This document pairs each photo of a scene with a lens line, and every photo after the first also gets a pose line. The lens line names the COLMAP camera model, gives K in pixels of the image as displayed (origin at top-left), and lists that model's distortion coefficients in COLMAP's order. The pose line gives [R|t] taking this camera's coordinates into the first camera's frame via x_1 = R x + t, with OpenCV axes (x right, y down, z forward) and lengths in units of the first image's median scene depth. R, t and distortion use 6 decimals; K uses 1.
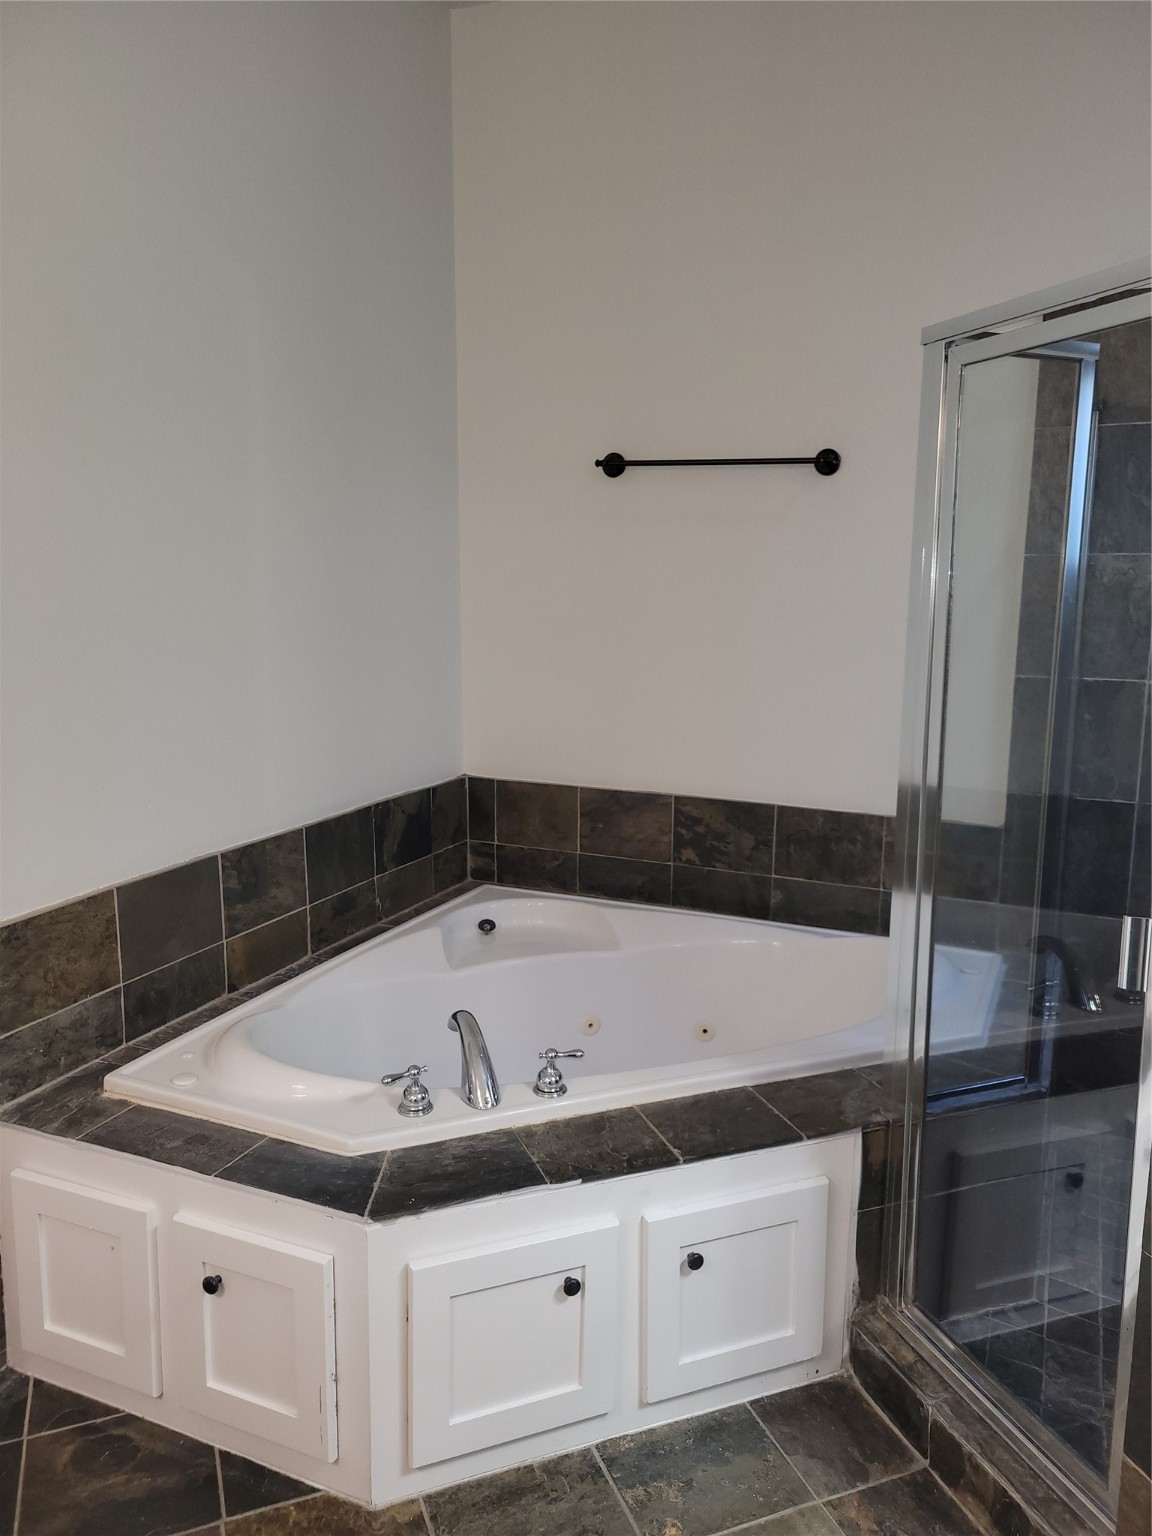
lens RADIAL K [[1142.0, 0, 588.5], [0, 1142.0, 766.0], [0, 0, 1]] dist [0.052965, -0.001666]
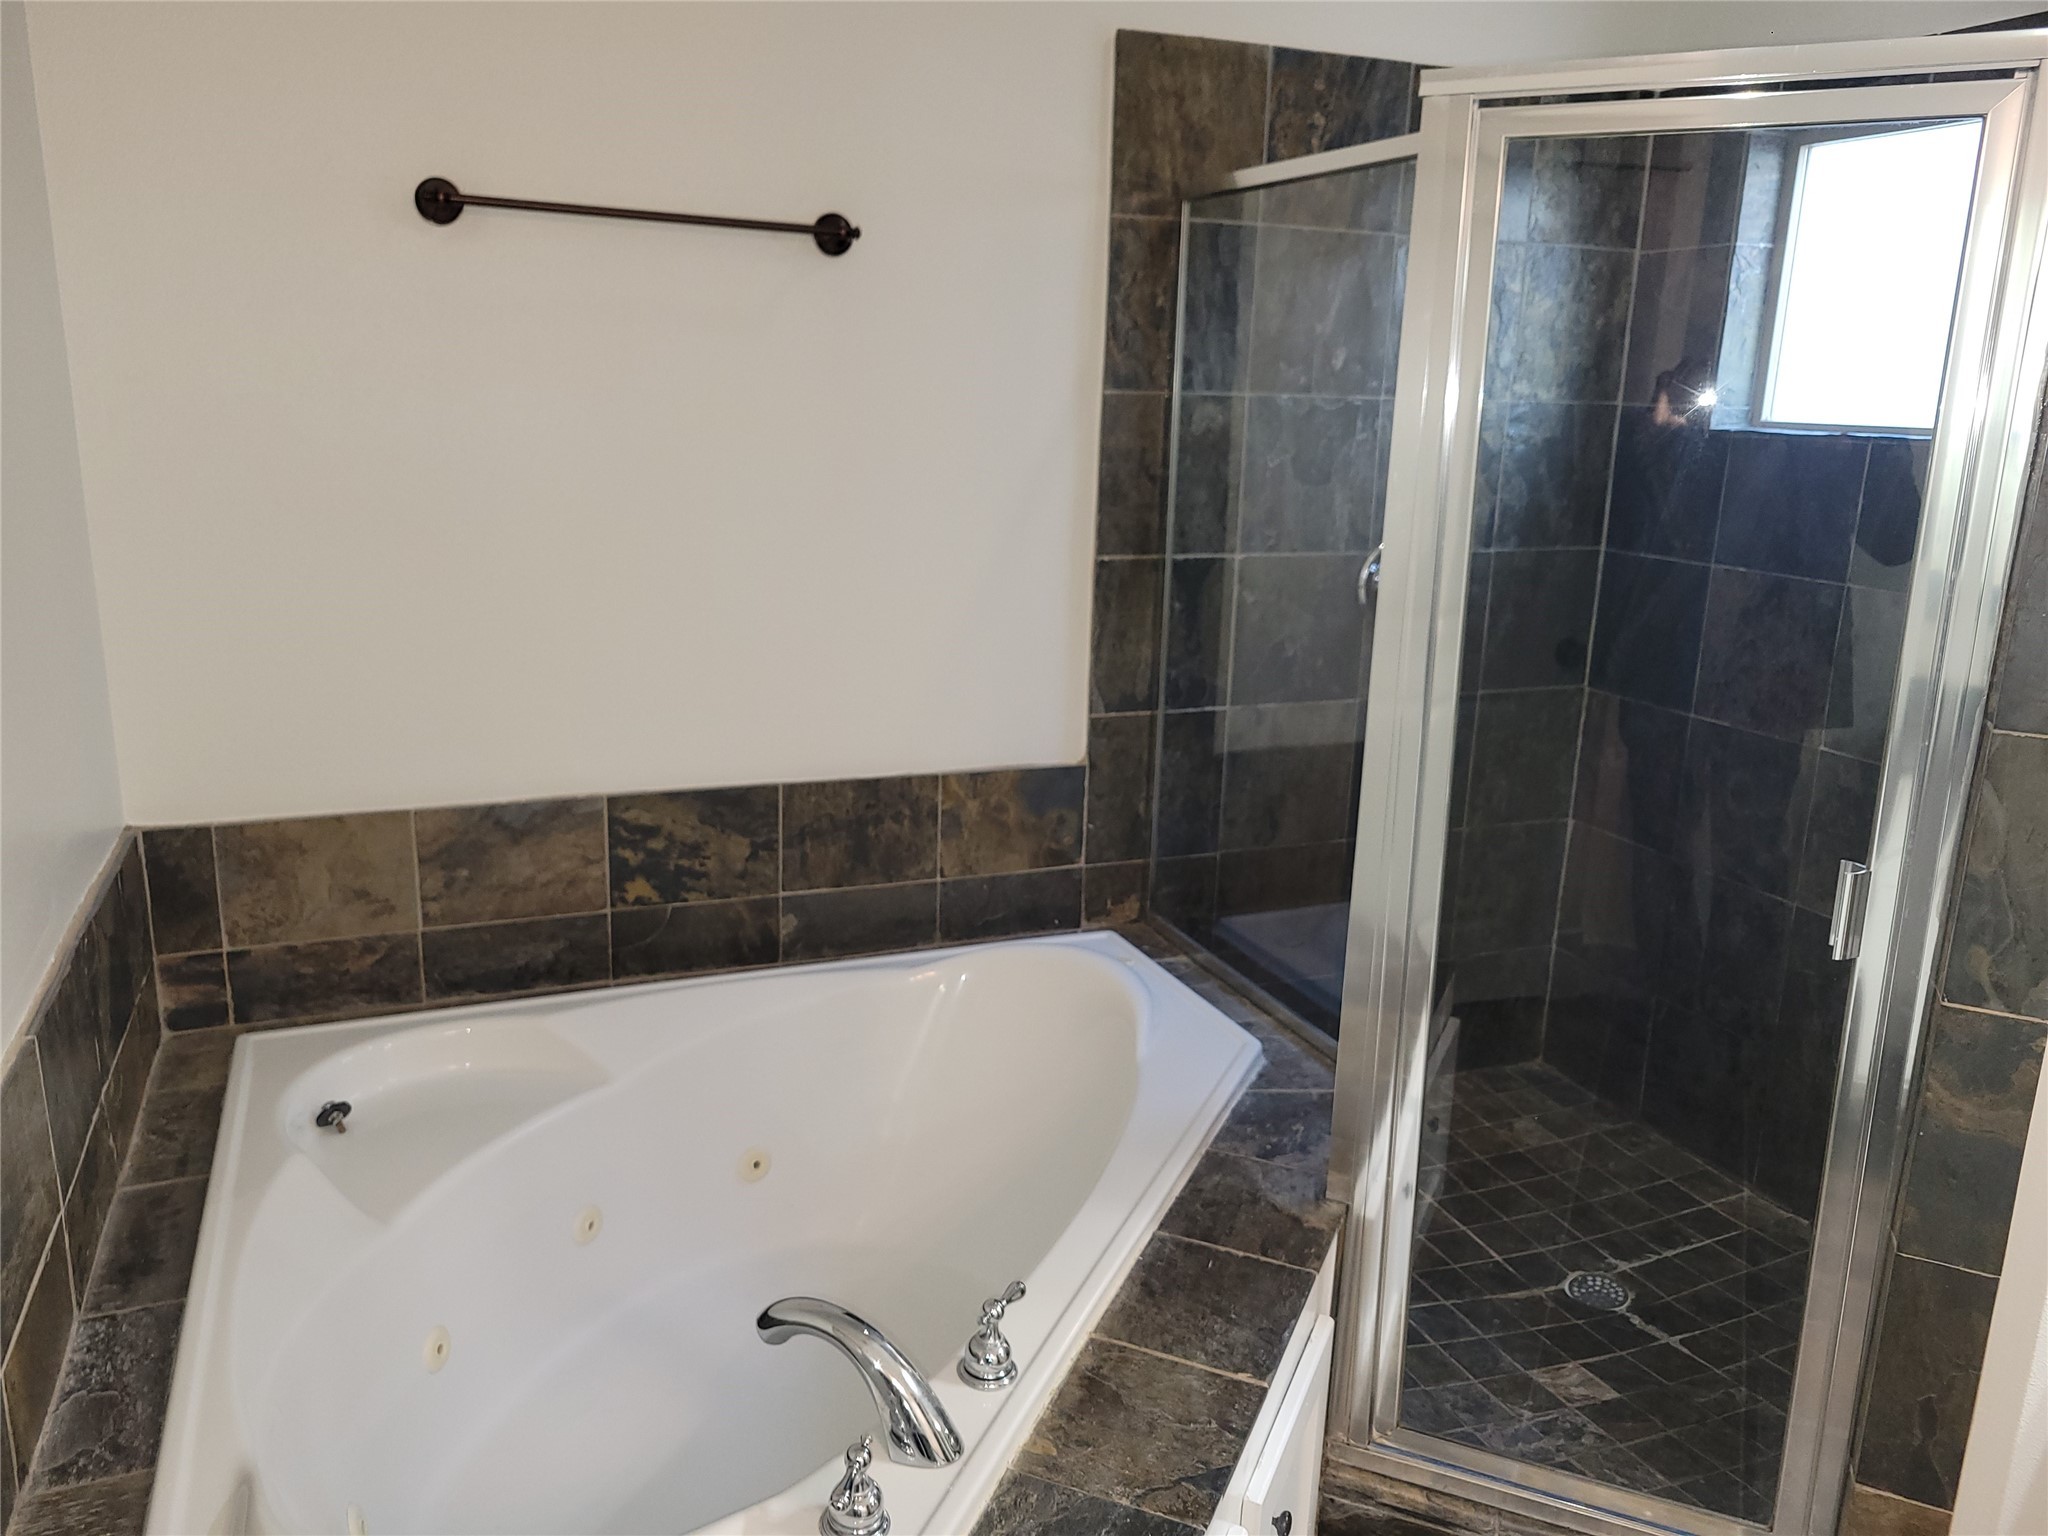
lens RADIAL K [[1522.6, 0, 1024.1], [0, 1522.6, 772.8], [0, 0, 1]] dist [0.052965, -0.001666]
pose [[0.704926, -0.164643, 0.689907, -0.317154], [0.106121, 0.986219, 0.126926, -0.063880], [-0.701297, -0.016260, 0.712684, 0.296763]]
